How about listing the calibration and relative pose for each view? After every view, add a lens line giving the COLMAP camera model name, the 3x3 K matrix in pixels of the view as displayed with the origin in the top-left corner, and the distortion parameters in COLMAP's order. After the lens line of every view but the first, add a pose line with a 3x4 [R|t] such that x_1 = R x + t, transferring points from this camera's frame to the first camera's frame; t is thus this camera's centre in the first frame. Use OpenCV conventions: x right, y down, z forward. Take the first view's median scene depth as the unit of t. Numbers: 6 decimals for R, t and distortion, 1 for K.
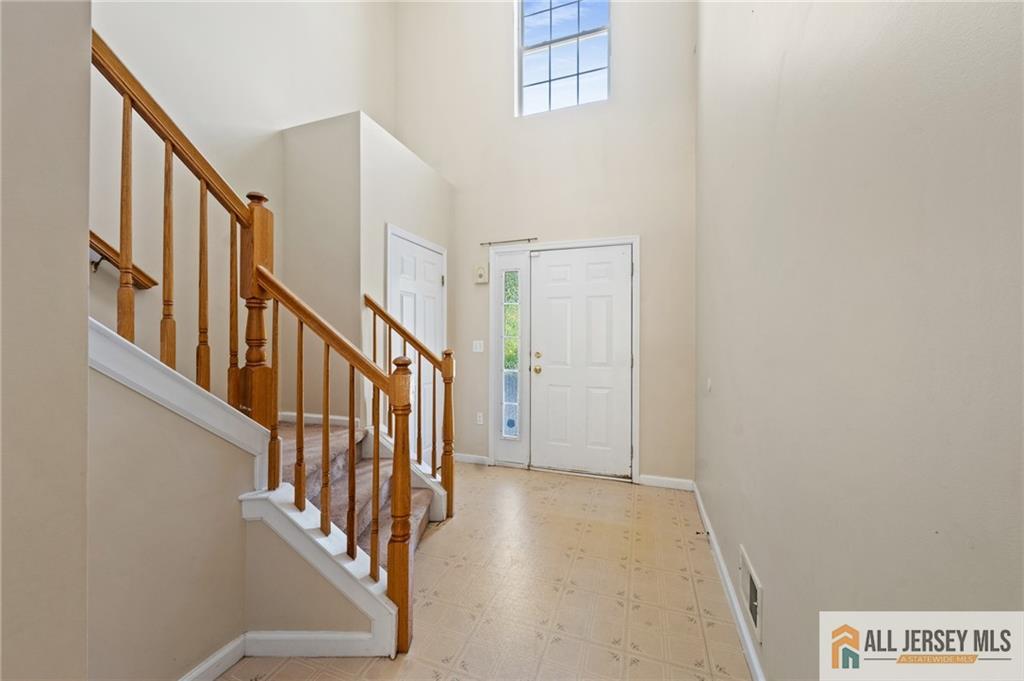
lens RADIAL K [[367.2, 0, 514.6], [0, 367.2, 338.9], [0, 0, 1]] dist [0.001424, 0.000133]
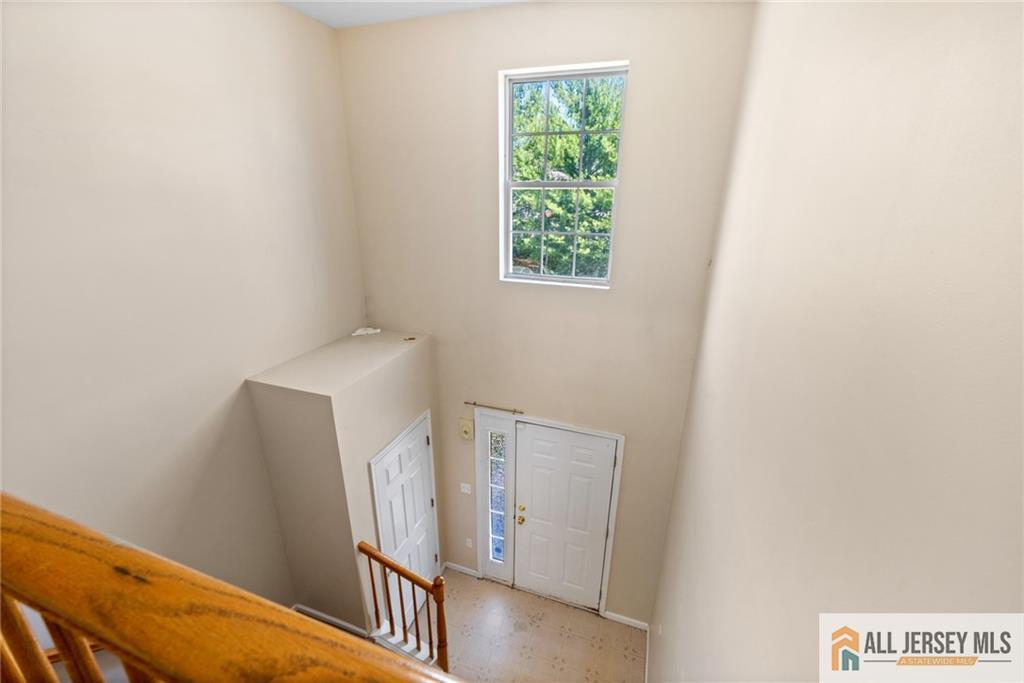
lens RADIAL K [[400.2, 0, 514.0], [0, 400.2, 335.2], [0, 0, 1]] dist [-0.000107, 0.000514]
pose [[0.999861, 0.005228, 0.015863, 0.019316], [-0.010037, 0.947212, 0.320450, -0.809052], [-0.013351, -0.320564, 0.947133, 0.062186]]
